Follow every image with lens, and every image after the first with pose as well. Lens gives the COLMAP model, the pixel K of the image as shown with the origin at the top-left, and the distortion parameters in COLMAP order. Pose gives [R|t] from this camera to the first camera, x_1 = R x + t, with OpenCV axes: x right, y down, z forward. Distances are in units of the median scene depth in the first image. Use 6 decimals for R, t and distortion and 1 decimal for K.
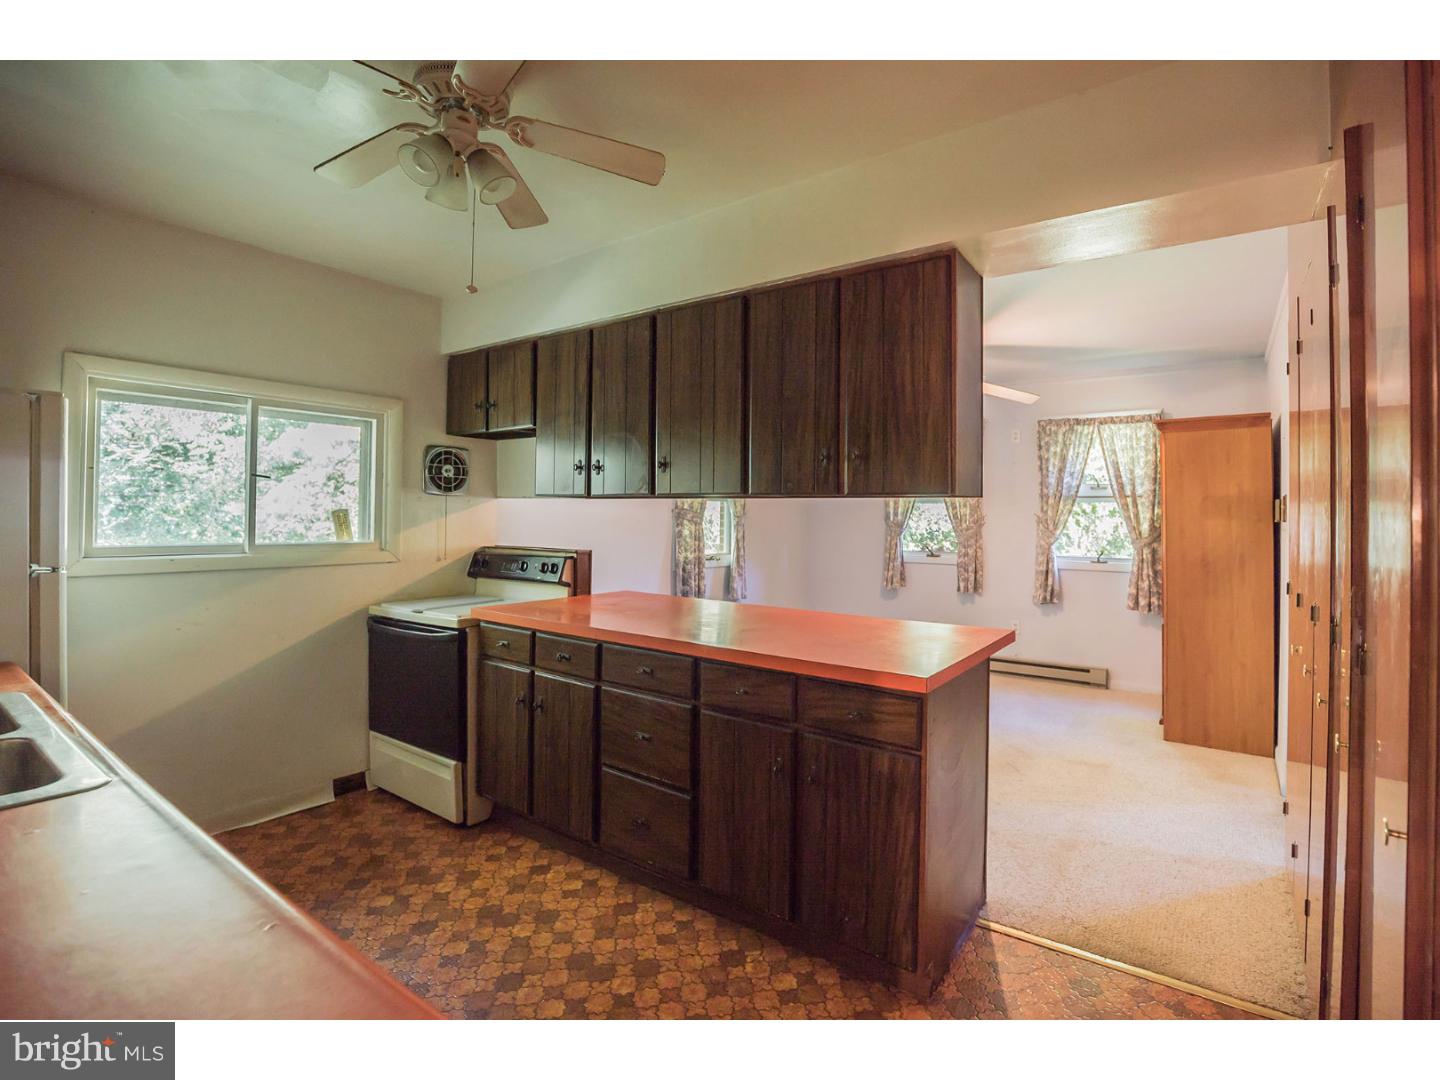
lens RADIAL K [[679.5, 0, 730.4], [0, 679.5, 520.8], [0, 0, 1]] dist [0.005462, 0.000308]
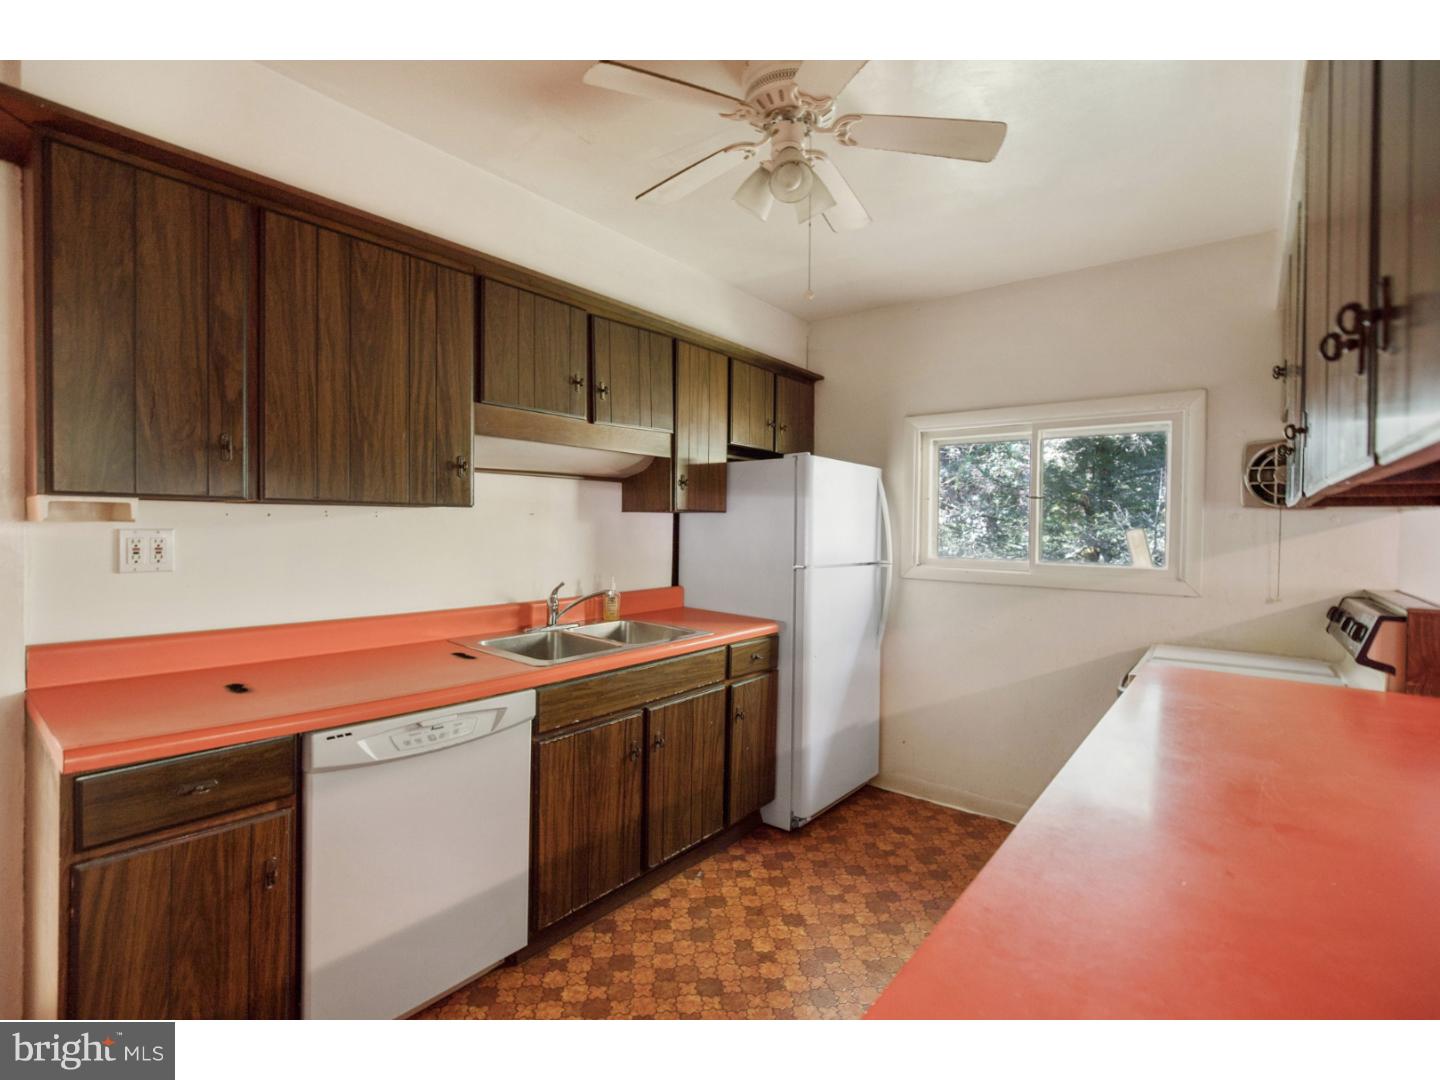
lens RADIAL K [[679.5, 0, 711.5], [0, 679.5, 529.6], [0, 0, 1]] dist [0.005462, 0.000308]
pose [[-0.035248, -0.004433, -0.999369, 0.652705], [-0.038061, 0.999271, -0.003090, 0.013754], [0.998654, 0.037928, -0.035391, 0.970676]]
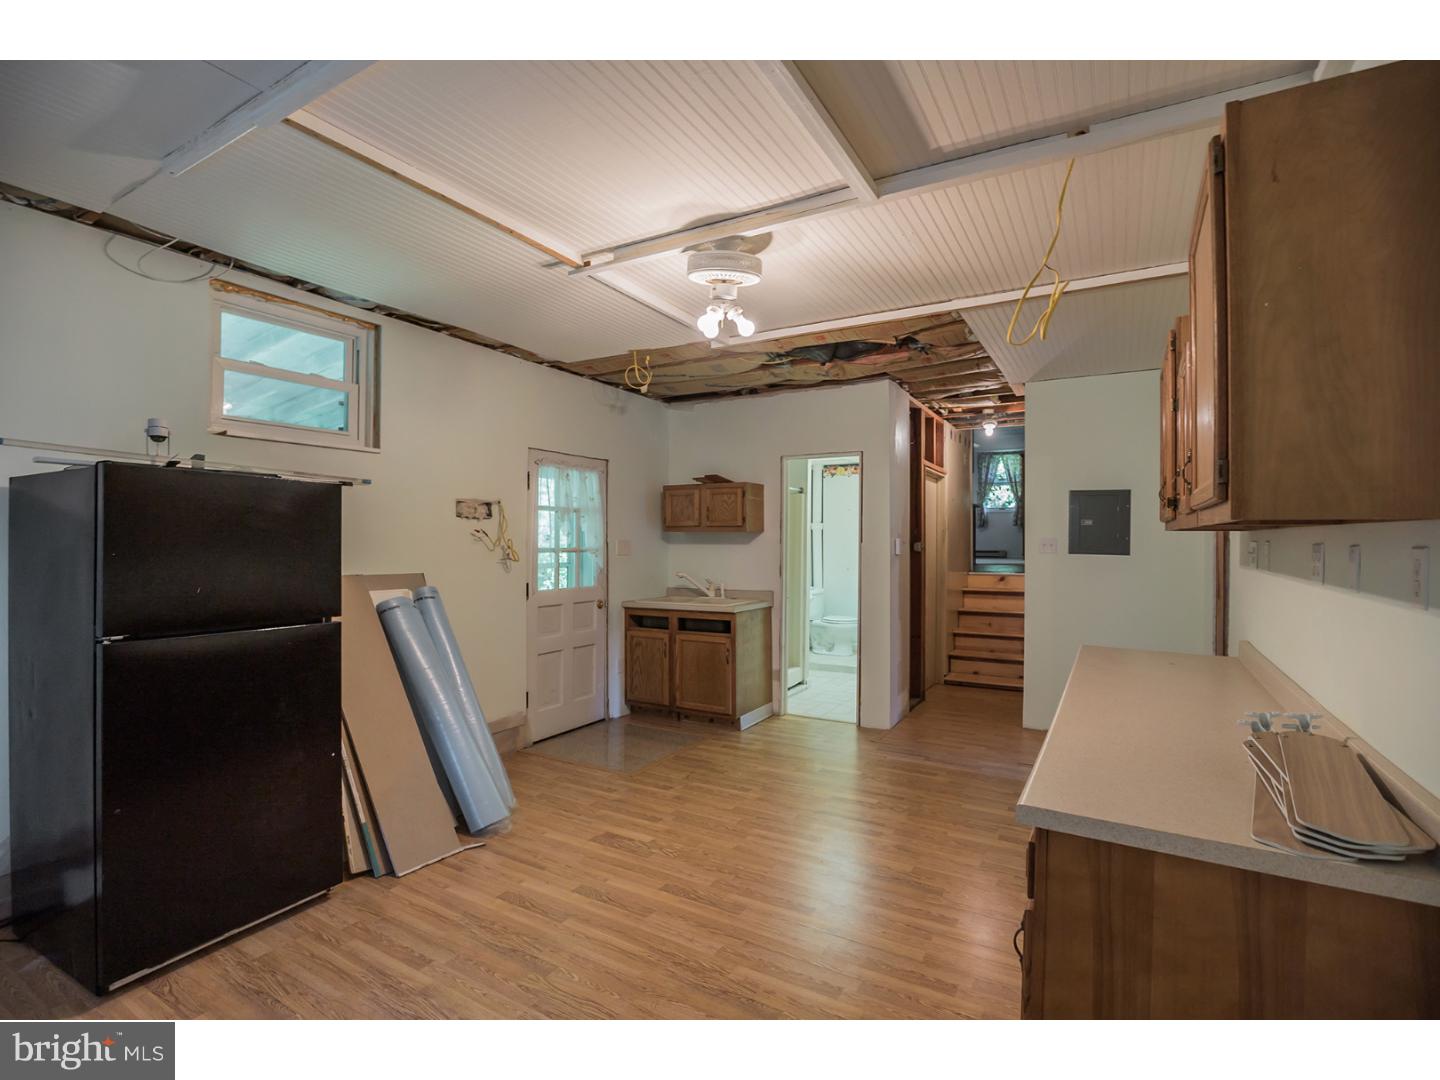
lens RADIAL K [[679.5, 0, 713.2], [0, 679.5, 539.1], [0, 0, 1]] dist [0.005462, 0.000308]
pose [[0.994697, 0.002341, 0.102818, -0.389408], [-0.000337, 0.999810, -0.019510, 0.111558], [-0.102844, 0.019372, 0.994509, -0.692633]]
